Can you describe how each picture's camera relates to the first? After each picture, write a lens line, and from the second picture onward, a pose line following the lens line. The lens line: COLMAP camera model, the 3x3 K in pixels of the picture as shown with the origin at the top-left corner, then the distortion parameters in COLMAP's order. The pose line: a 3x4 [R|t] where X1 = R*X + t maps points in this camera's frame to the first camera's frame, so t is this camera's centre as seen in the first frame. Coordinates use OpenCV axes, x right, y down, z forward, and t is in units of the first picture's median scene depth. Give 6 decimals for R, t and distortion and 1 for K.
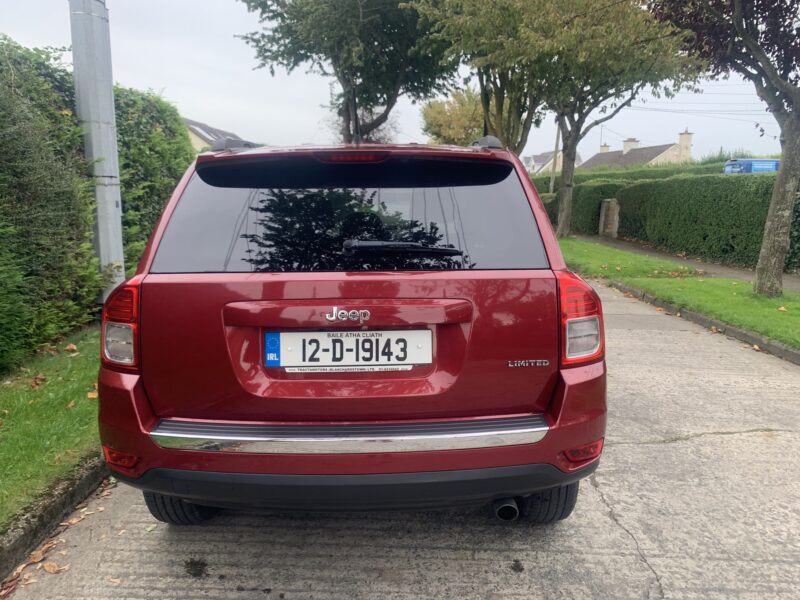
lens RADIAL K [[607.6, 0, 402.7], [0, 607.6, 297.5], [0, 0, 1]] dist [0.006355, -0.013927]
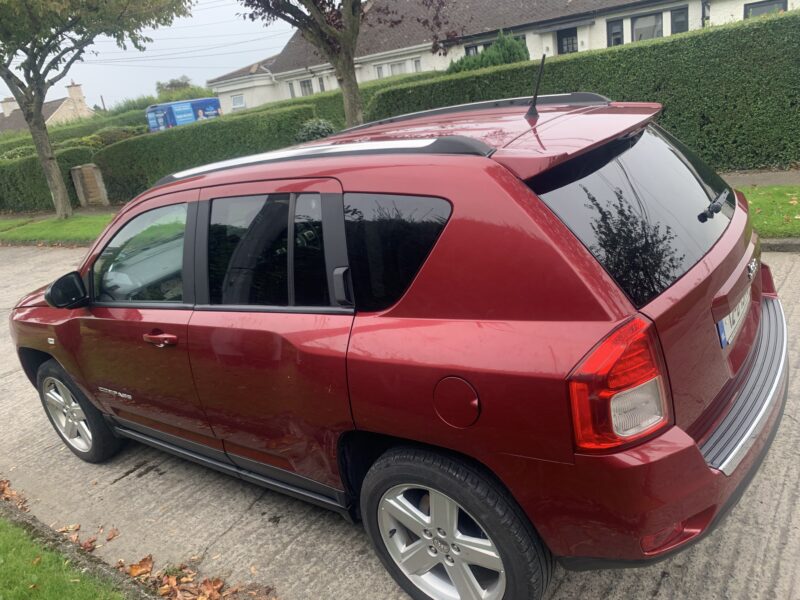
lens RADIAL K [[607.6, 0, 402.7], [0, 607.6, 297.5], [0, 0, 1]] dist [0.006355, -0.013927]
pose [[0.593091, -0.356712, 0.721803, -0.124158], [0.300768, 0.929757, 0.212347, -0.033459], [-0.746847, 0.091154, 0.658718, 0.075194]]
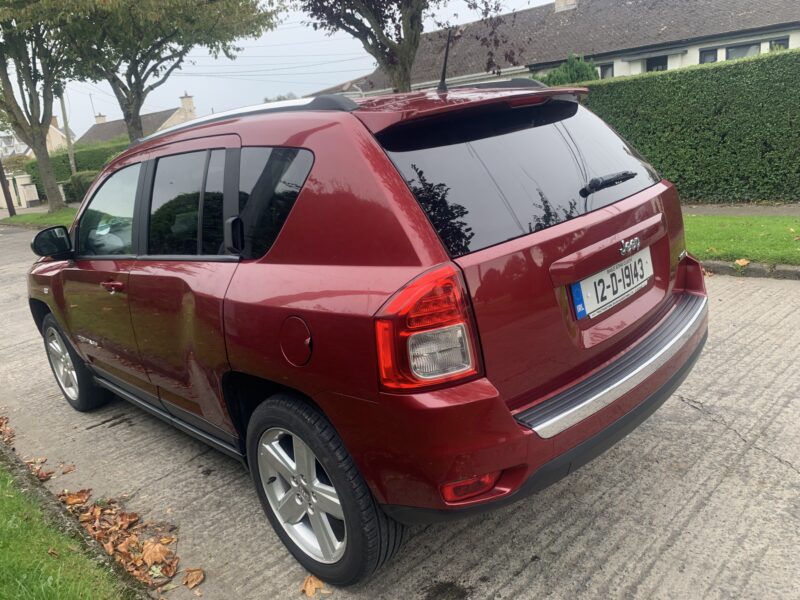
lens RADIAL K [[607.6, 0, 402.7], [0, 607.6, 297.5], [0, 0, 1]] dist [0.006355, -0.013927]
pose [[0.712115, -0.273019, 0.646802, -0.106717], [0.239649, 0.960481, 0.141576, -0.012727], [-0.659894, 0.054187, 0.749402, 0.046988]]
